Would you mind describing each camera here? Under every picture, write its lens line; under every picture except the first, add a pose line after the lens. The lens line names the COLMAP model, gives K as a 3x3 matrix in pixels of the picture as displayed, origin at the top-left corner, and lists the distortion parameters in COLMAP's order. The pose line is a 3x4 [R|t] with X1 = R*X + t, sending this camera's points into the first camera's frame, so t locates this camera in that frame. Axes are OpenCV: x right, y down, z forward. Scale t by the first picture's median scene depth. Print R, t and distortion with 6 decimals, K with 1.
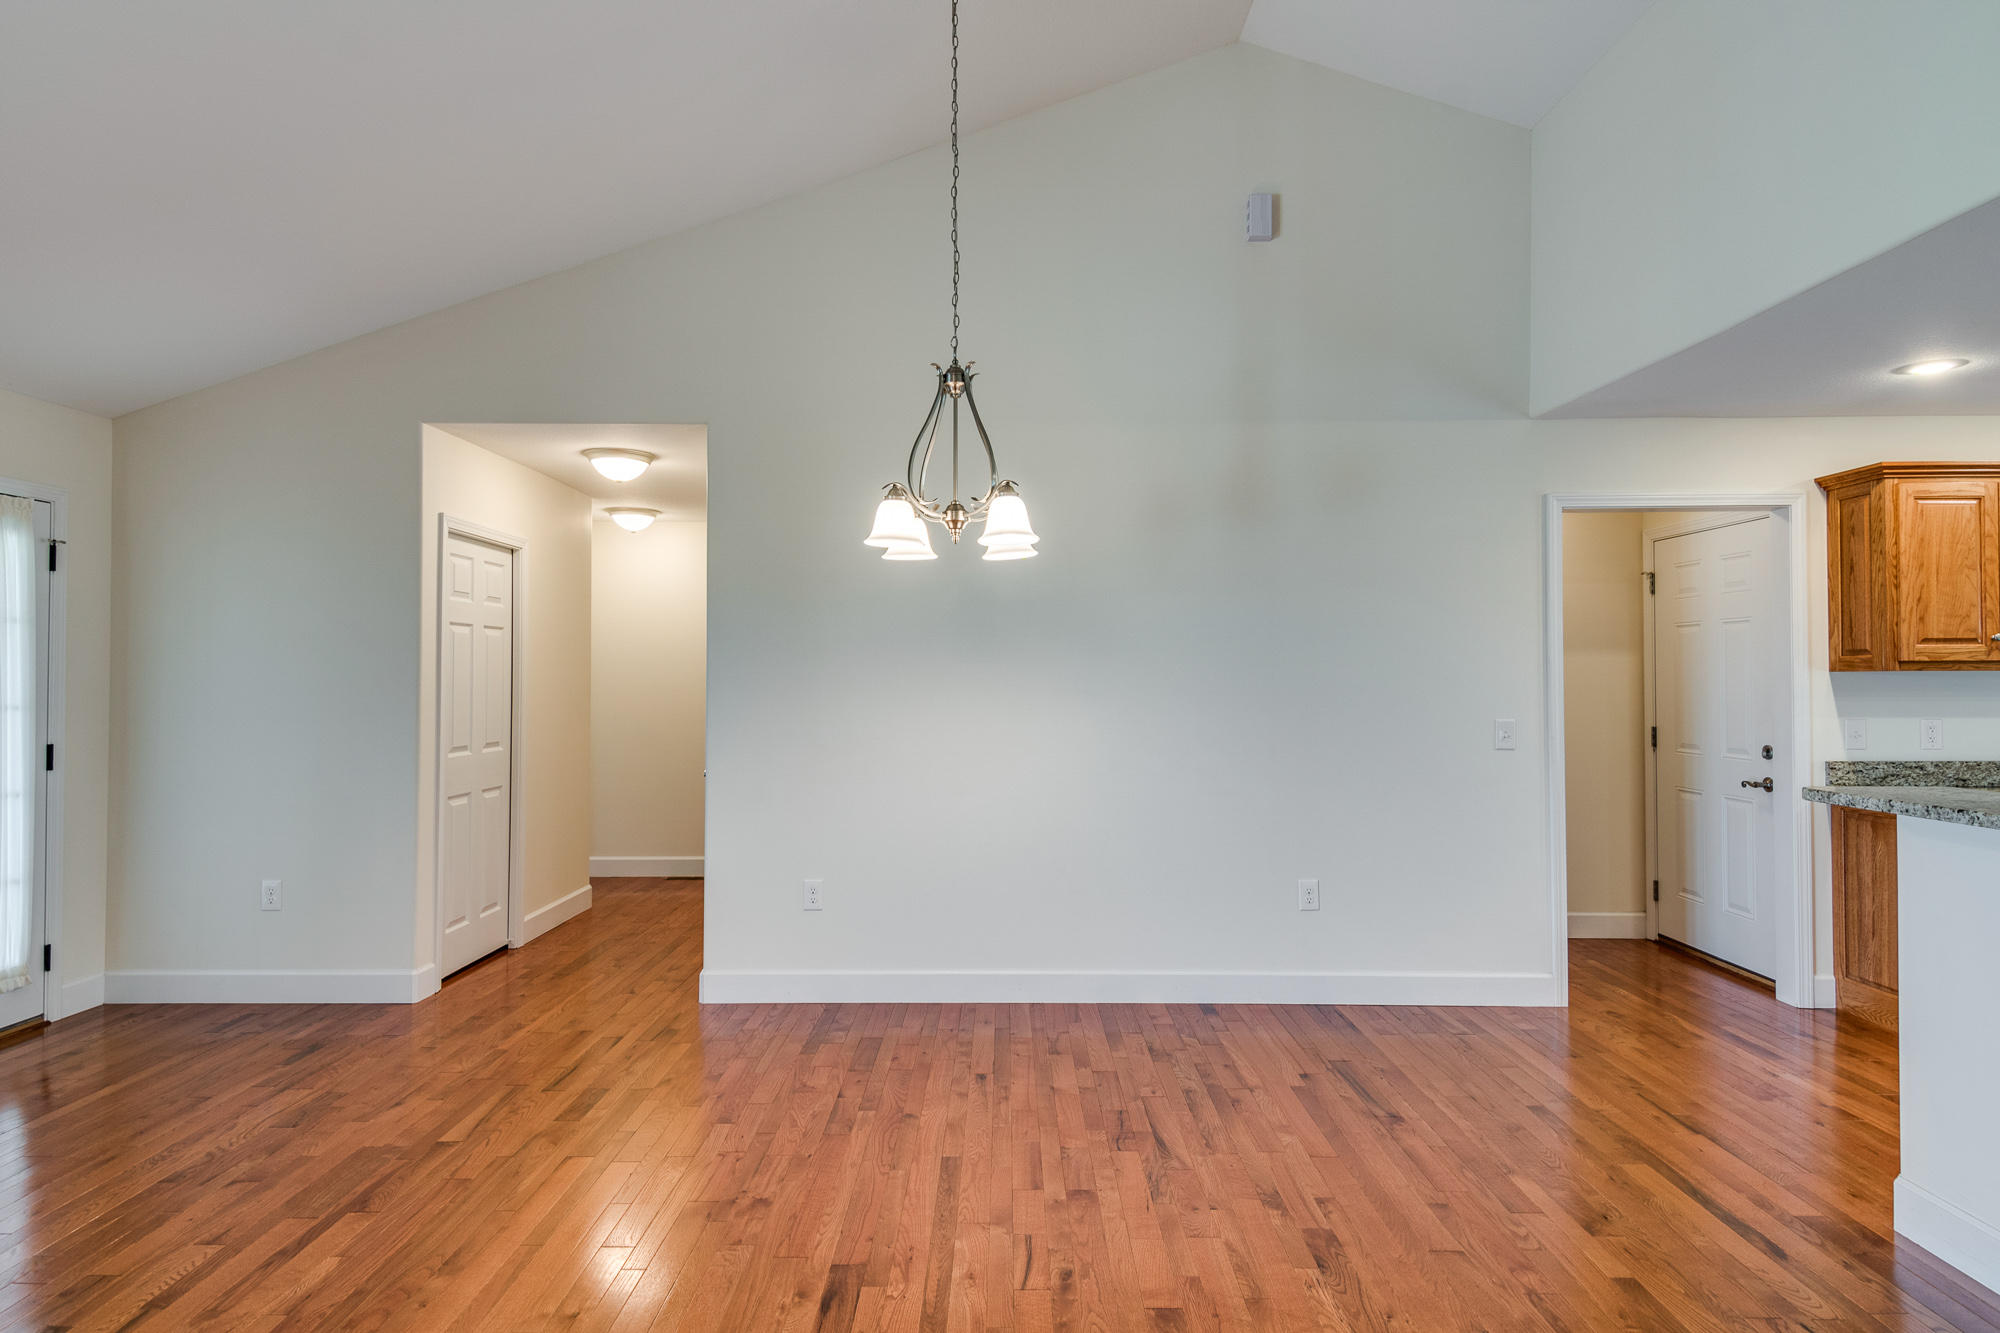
lens RADIAL K [[1115.2, 0, 1004.7], [0, 1115.2, 662.0], [0, 0, 1]] dist [0.022538, -0.007384]
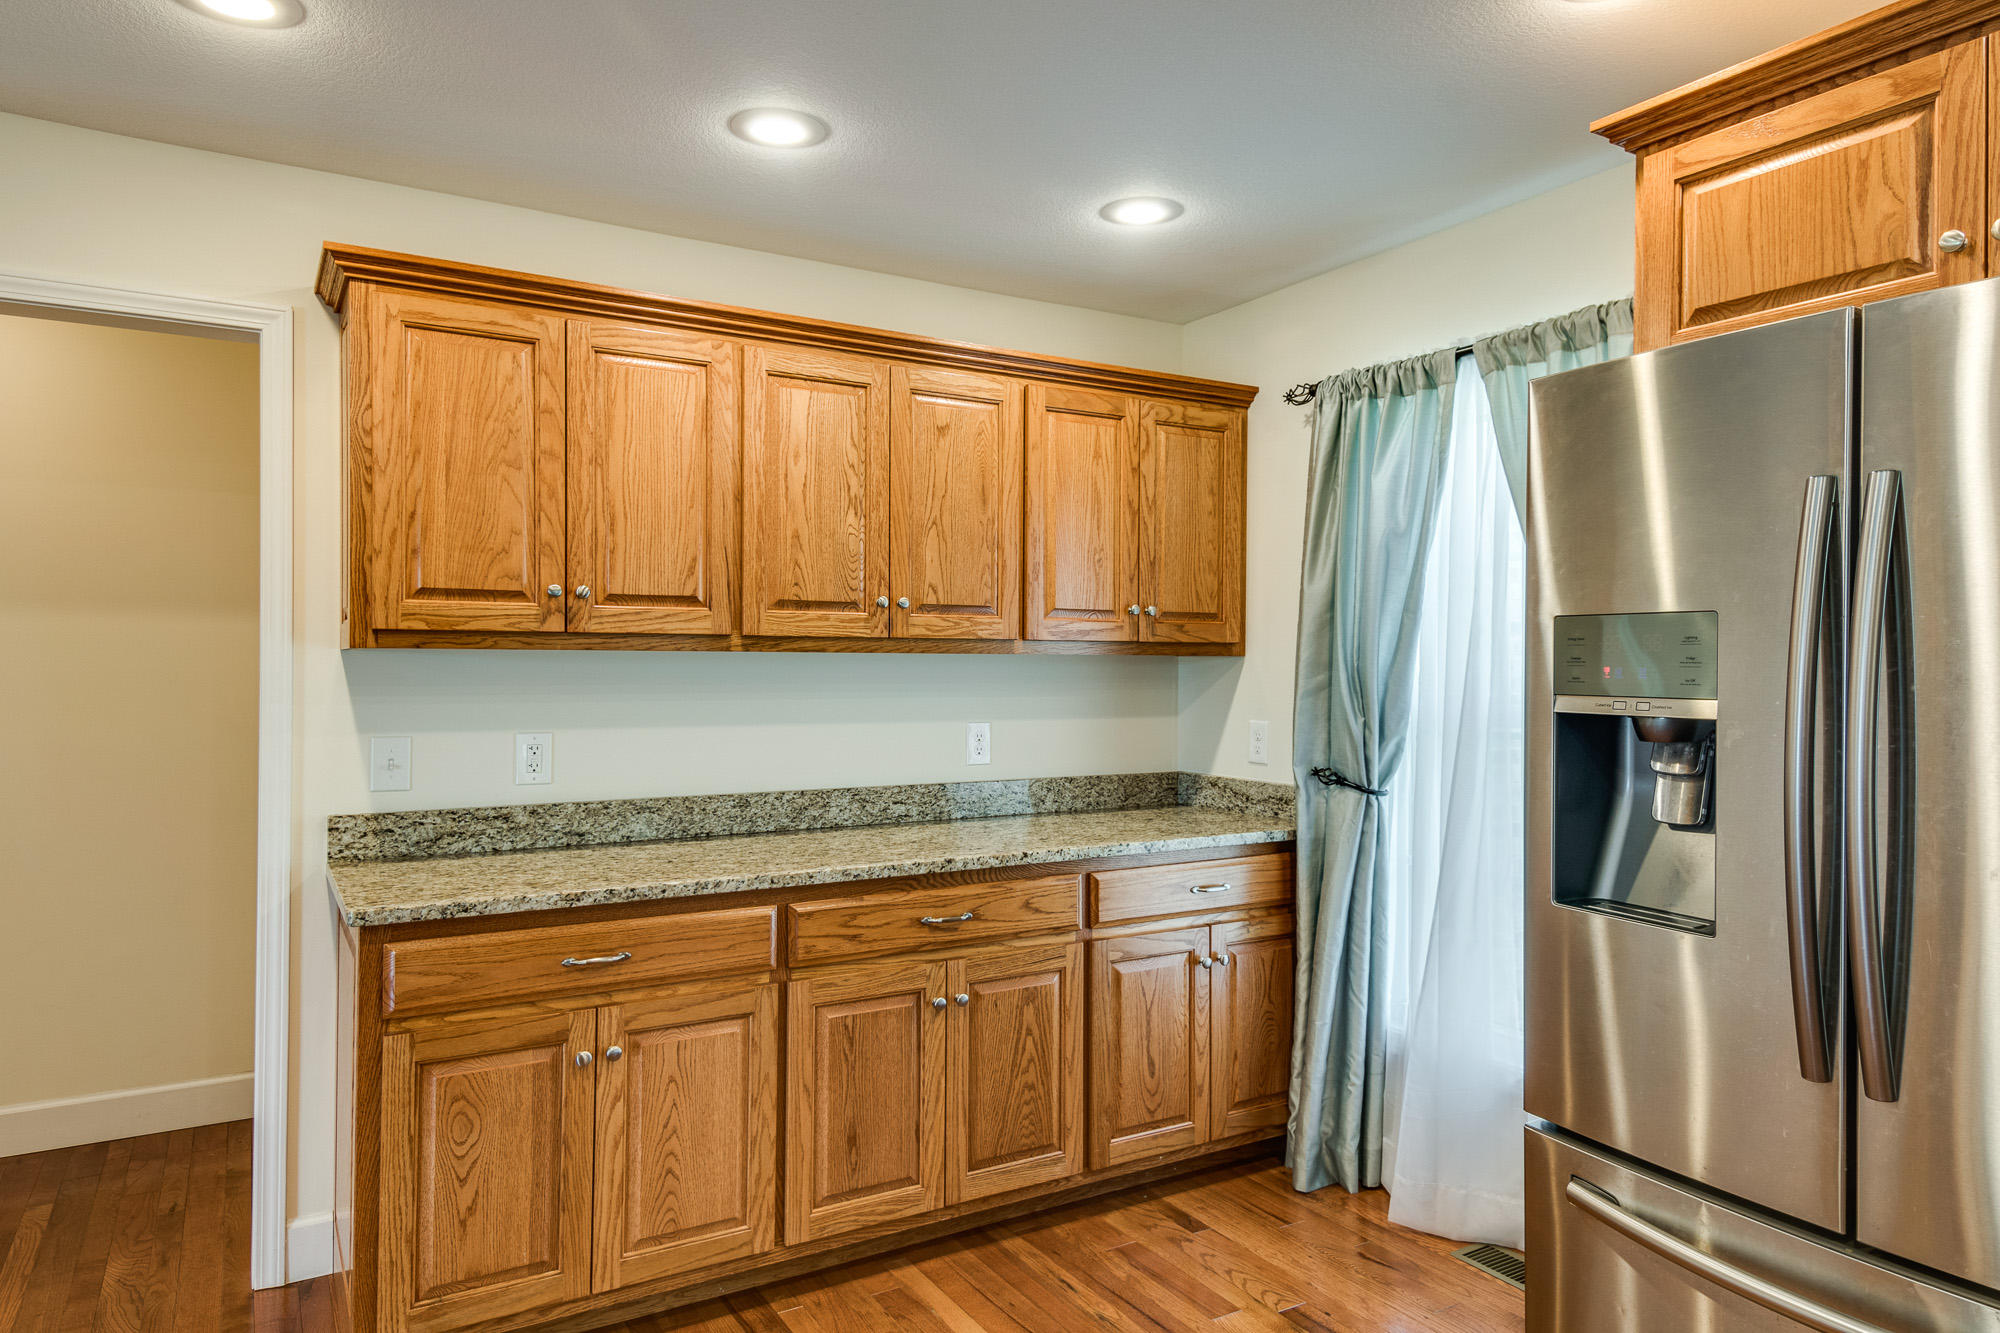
lens RADIAL K [[1267.0, 0, 1003.4], [0, 1267.0, 663.0], [0, 0, 1]] dist [0.026165, -0.000648]
pose [[0.850060, 0.005028, 0.526661, 0.690412], [-0.012457, 0.999867, 0.010561, 0.004651], [-0.526538, -0.015538, 0.850010, 0.316854]]
